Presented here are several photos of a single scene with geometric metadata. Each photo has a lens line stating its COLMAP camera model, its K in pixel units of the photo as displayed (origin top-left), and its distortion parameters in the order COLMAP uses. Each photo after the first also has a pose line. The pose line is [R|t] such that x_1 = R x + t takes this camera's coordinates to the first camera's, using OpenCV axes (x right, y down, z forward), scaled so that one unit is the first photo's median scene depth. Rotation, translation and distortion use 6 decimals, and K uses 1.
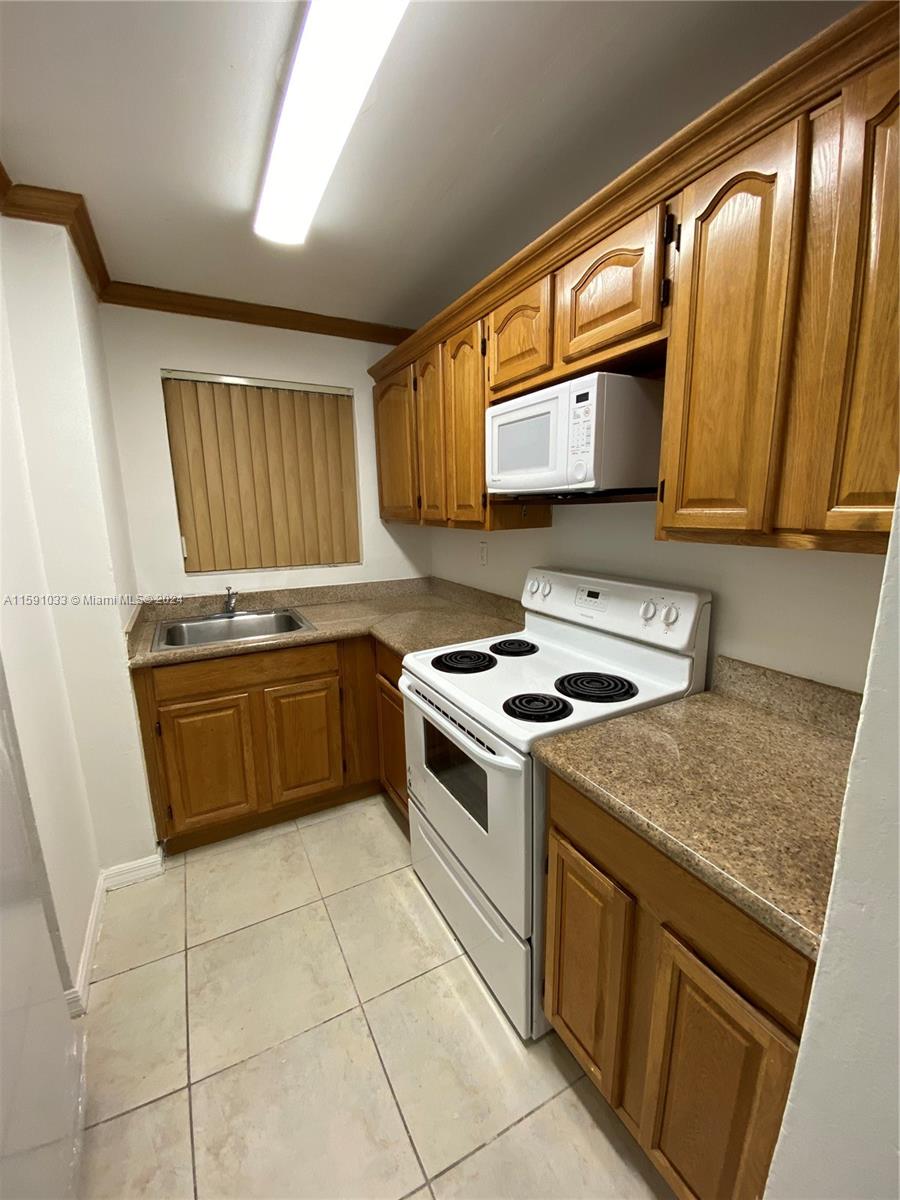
lens RADIAL K [[487.1, 0, 451.9], [0, 487.1, 613.1], [0, 0, 1]] dist [0.049098, -0.036909]
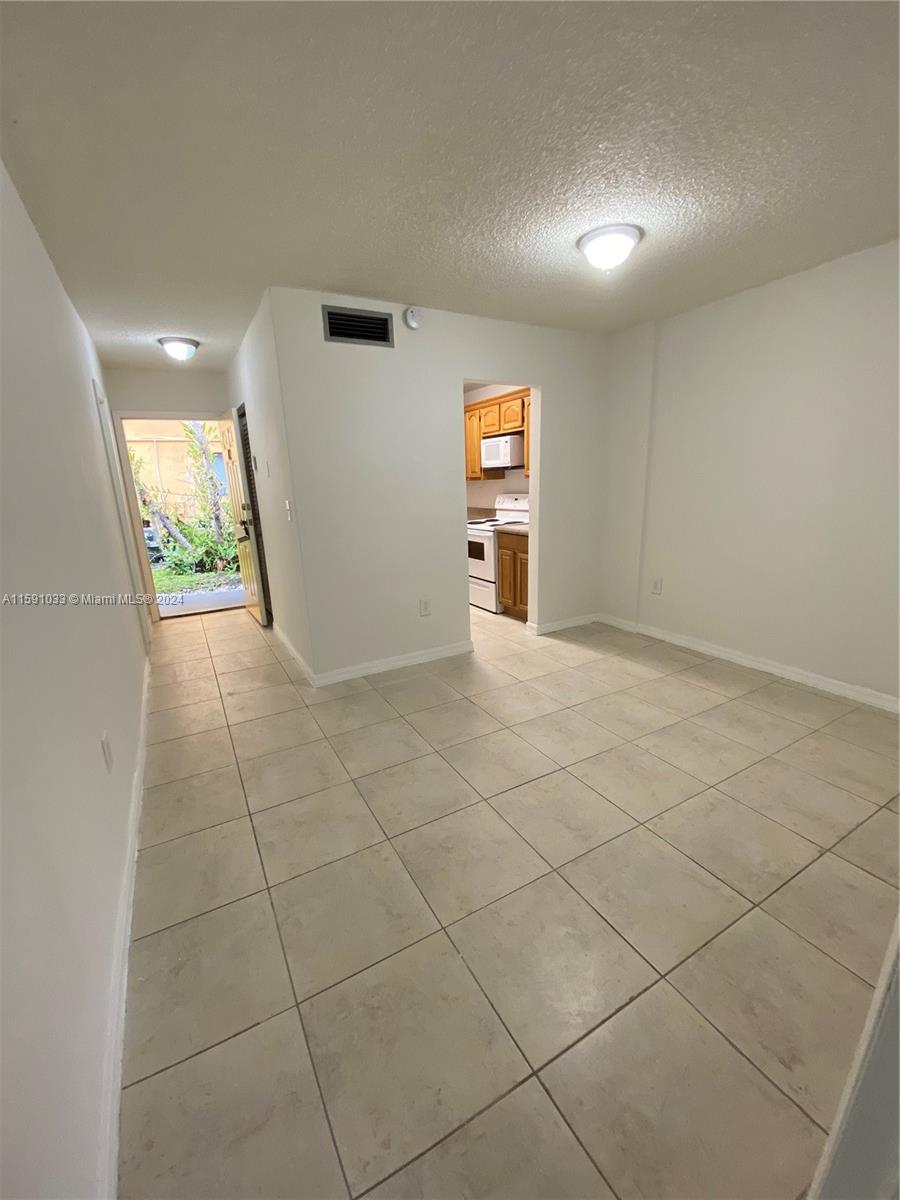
lens RADIAL K [[487.1, 0, 451.9], [0, 487.1, 613.1], [0, 0, 1]] dist [0.049098, -0.036909]
pose [[0.999530, -0.027726, 0.013079, -0.163514], [0.026994, 0.998220, 0.053175, 0.447315], [-0.014530, -0.052797, 0.998500, -1.892125]]
